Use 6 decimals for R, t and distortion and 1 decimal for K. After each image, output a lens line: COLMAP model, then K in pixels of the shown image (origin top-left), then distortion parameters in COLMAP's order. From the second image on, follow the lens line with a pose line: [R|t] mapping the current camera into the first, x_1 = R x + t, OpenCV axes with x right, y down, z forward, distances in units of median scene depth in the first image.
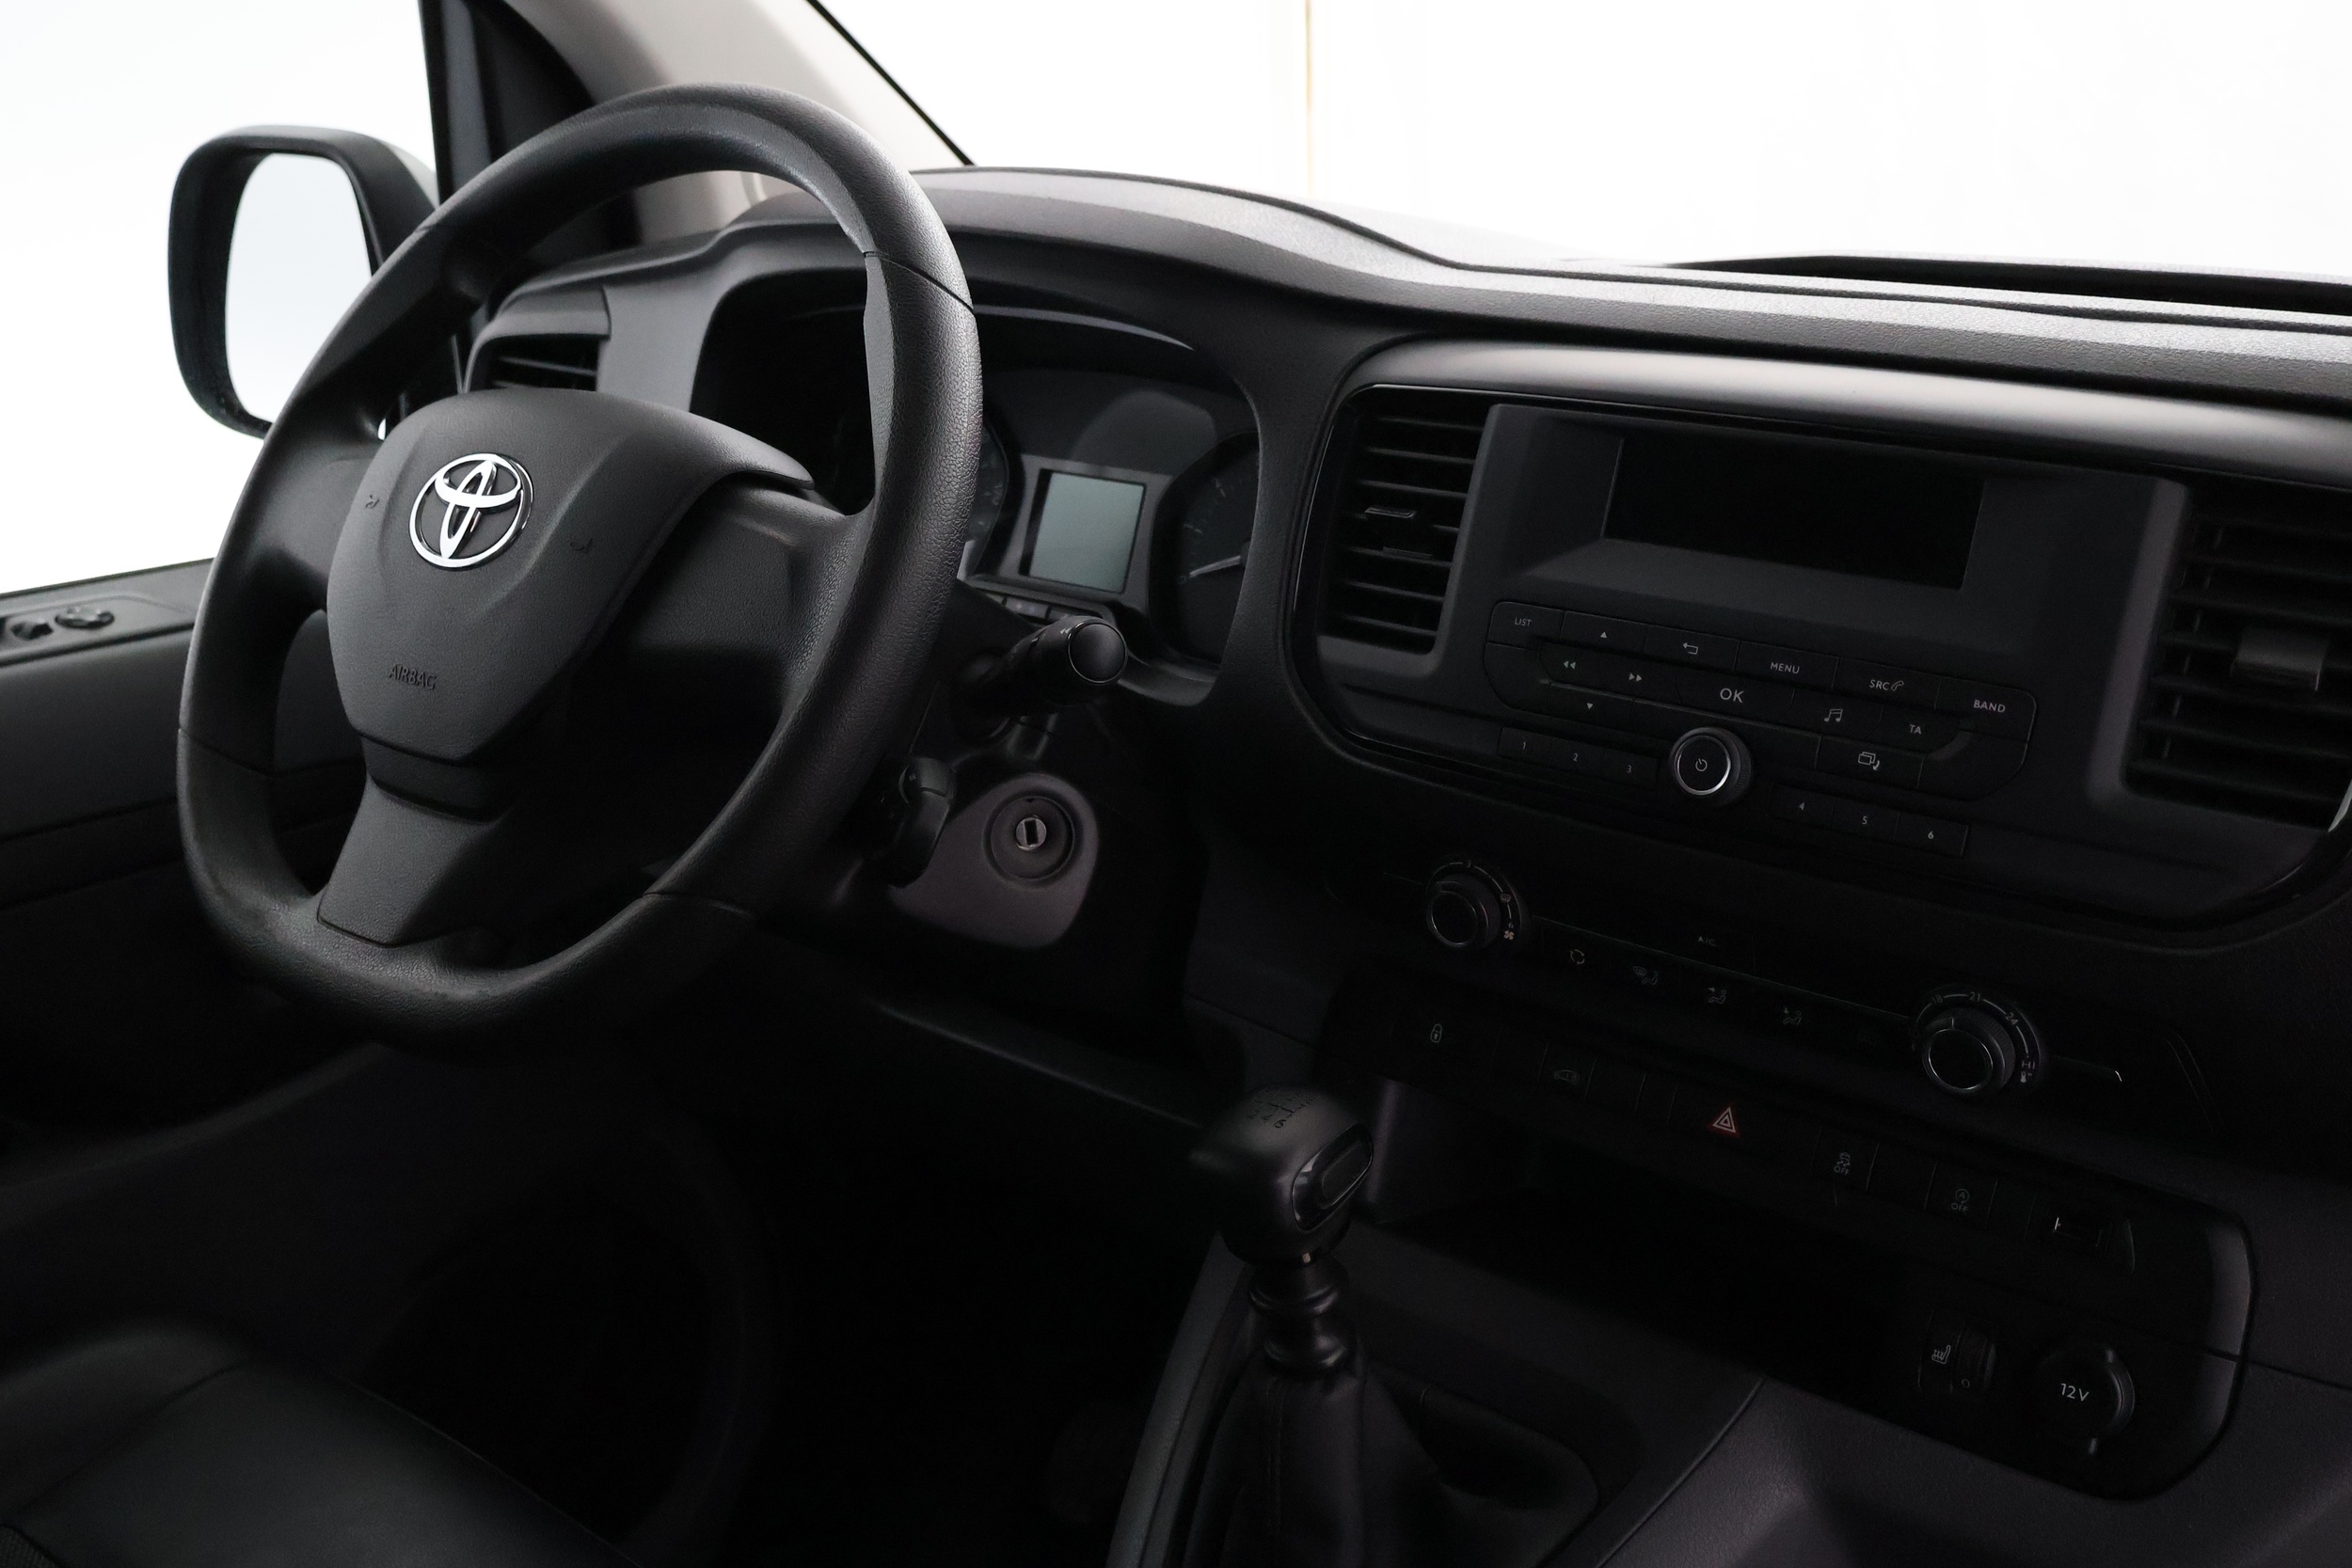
lens RADIAL K [[2260.7, 0, 1176.0], [0, 2260.7, 784.0], [0, 0, 1]] dist [0.004641, 0.008027]
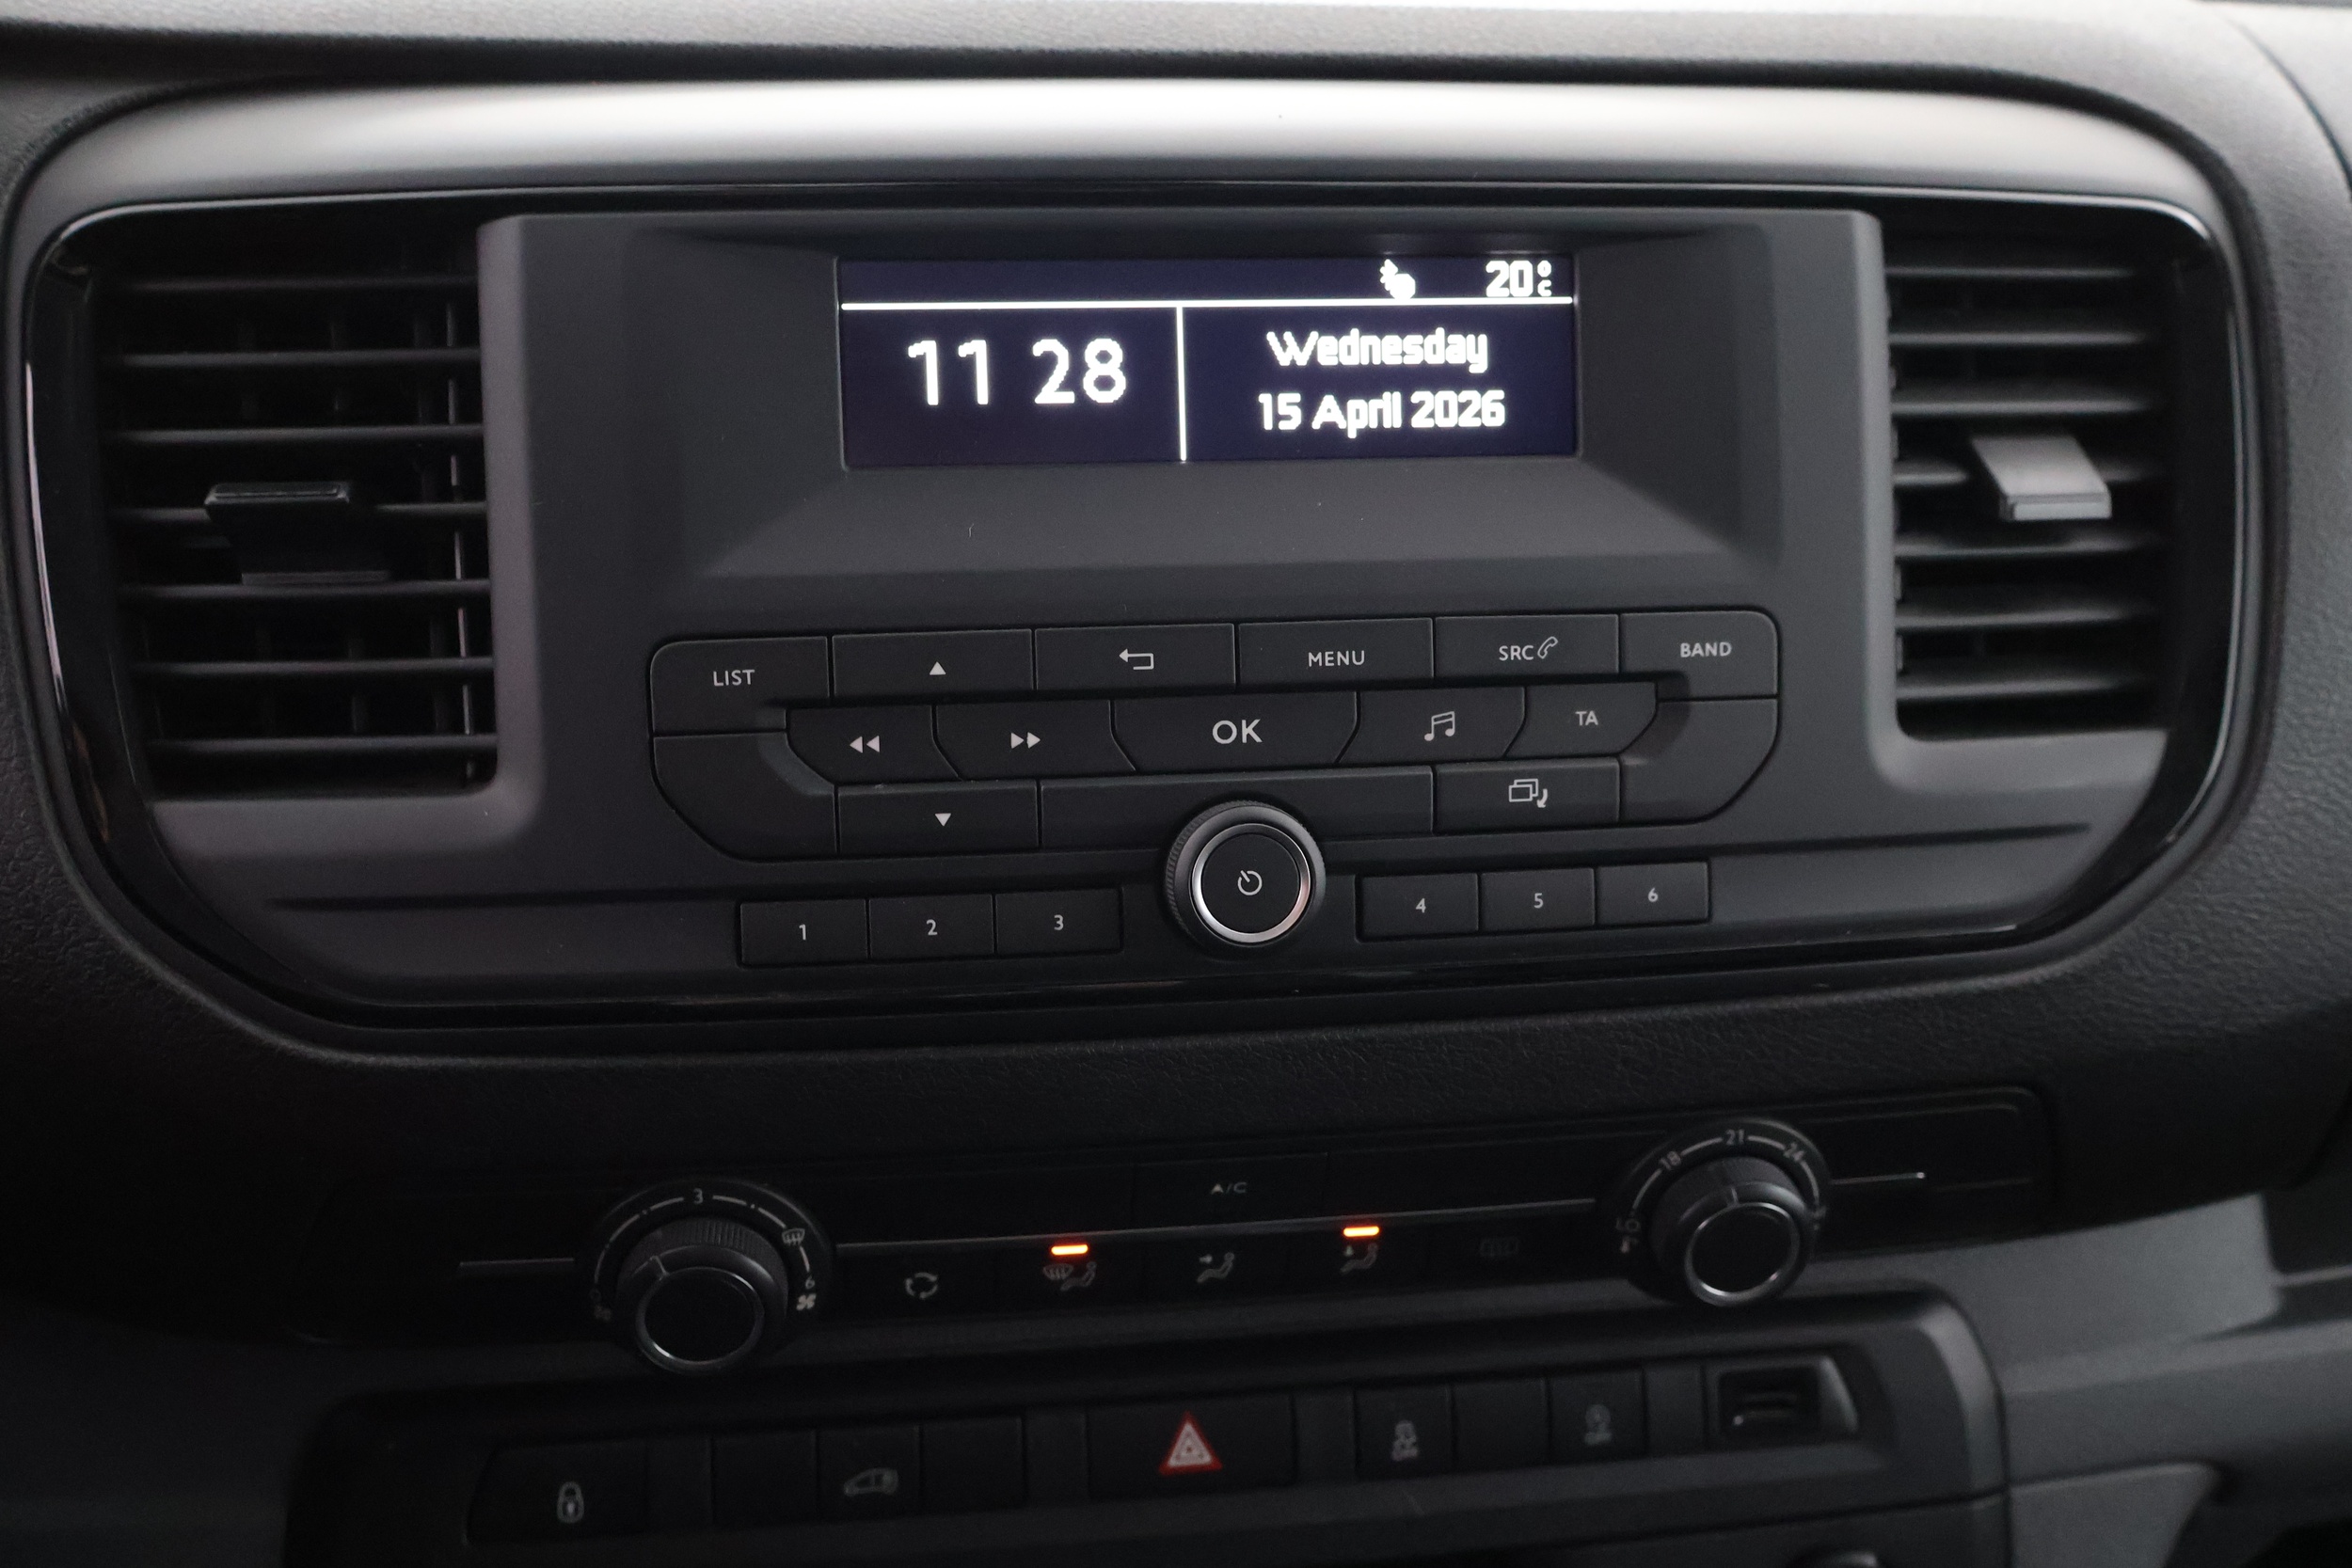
lens RADIAL K [[2260.7, 0, 1176.0], [0, 2260.7, 784.0], [0, 0, 1]] dist [0.004641, 0.008027]
pose [[0.677218, -0.258021, 0.689058, -0.112071], [0.215875, 0.964959, 0.149168, -0.101629], [-0.703402, 0.047731, 0.709188, 0.616627]]
